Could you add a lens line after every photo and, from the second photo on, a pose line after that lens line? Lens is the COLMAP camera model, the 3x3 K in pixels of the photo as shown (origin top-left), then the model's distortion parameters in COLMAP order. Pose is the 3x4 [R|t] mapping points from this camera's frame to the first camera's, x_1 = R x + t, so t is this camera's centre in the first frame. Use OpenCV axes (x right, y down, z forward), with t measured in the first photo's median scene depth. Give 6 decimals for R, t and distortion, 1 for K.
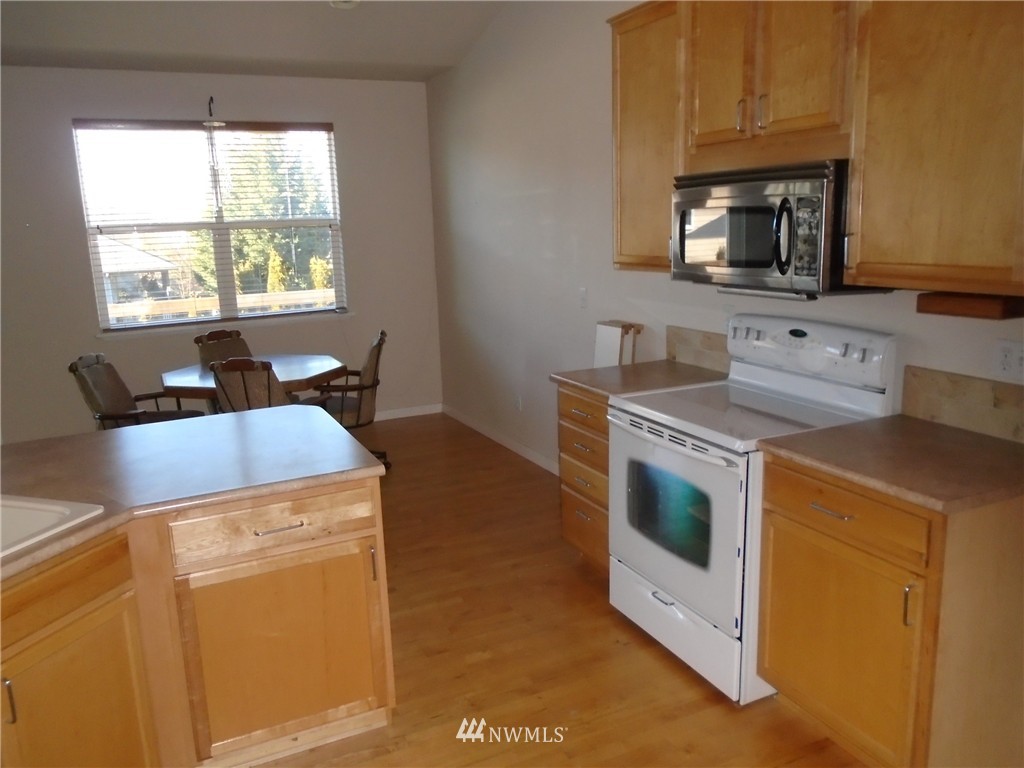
lens RADIAL K [[767.0, 0, 512.0], [0, 767.0, 384.0], [0, 0, 1]] dist [-0.031499, 0.005502]
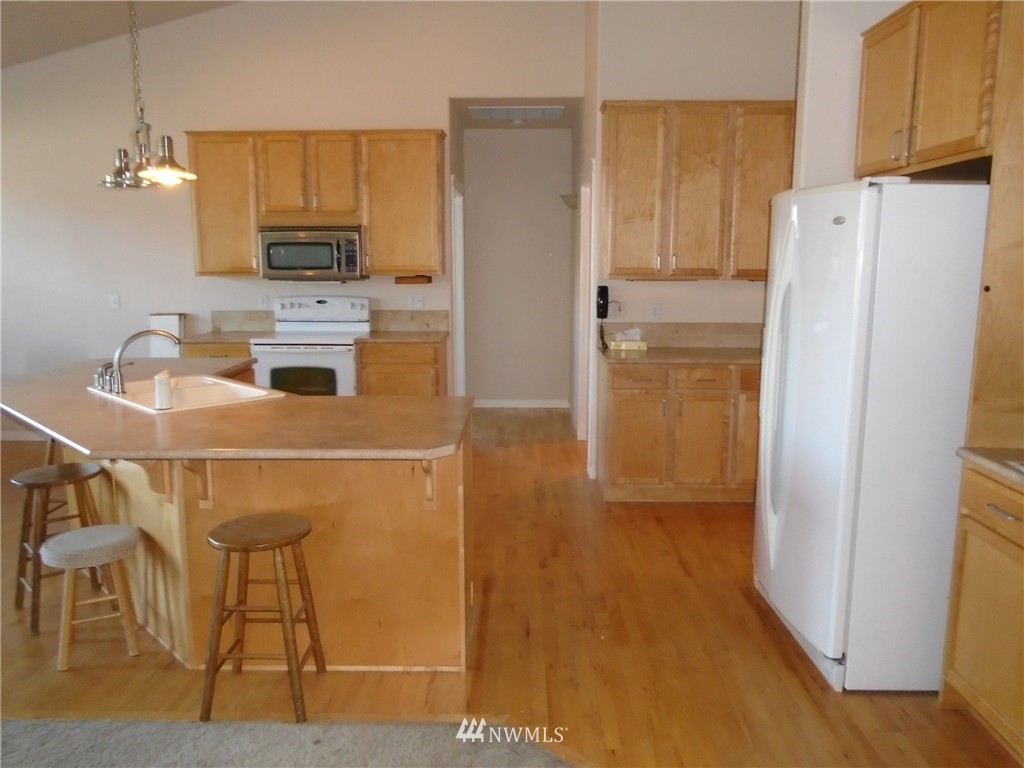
lens RADIAL K [[767.0, 0, 512.0], [0, 767.0, 384.0], [0, 0, 1]] dist [-0.031499, 0.005502]
pose [[0.432856, -0.116317, 0.893928, -1.313955], [0.169109, 0.984513, 0.046218, 0.148458], [-0.885459, 0.131166, 0.445822, -0.395094]]
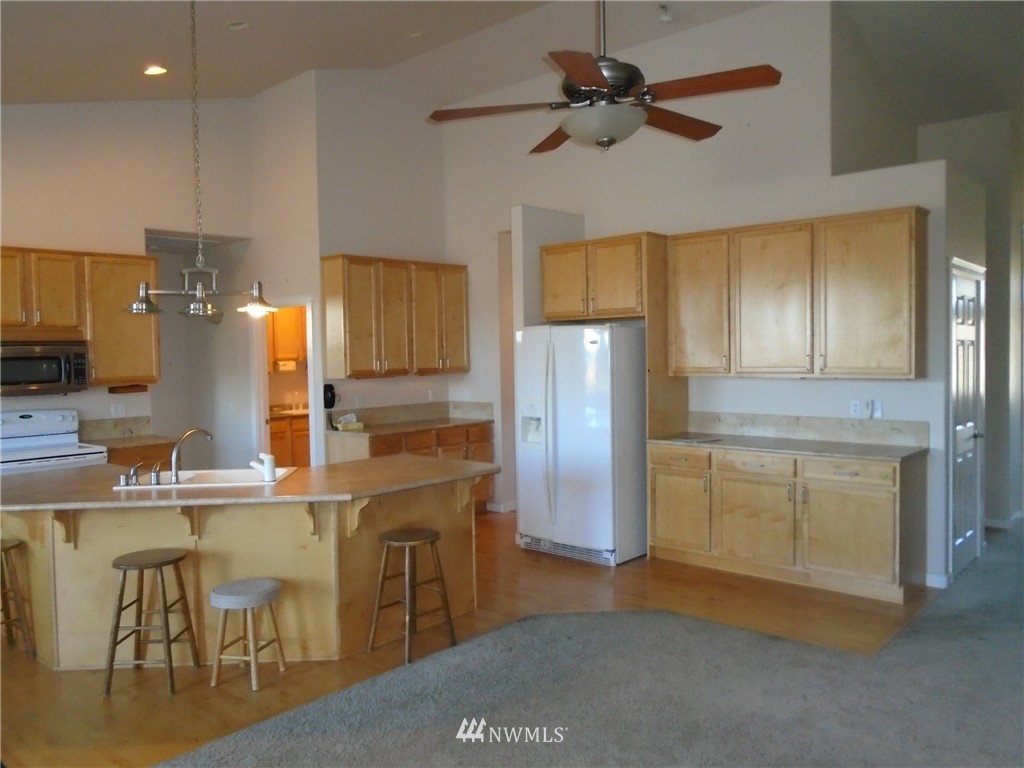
lens RADIAL K [[767.0, 0, 512.0], [0, 767.0, 384.0], [0, 0, 1]] dist [-0.031499, 0.005502]
pose [[-0.389821, 0.002261, 0.920888, -2.022315], [0.220564, 0.971120, 0.090983, -0.046550], [-0.894087, 0.238581, -0.379062, 0.557847]]
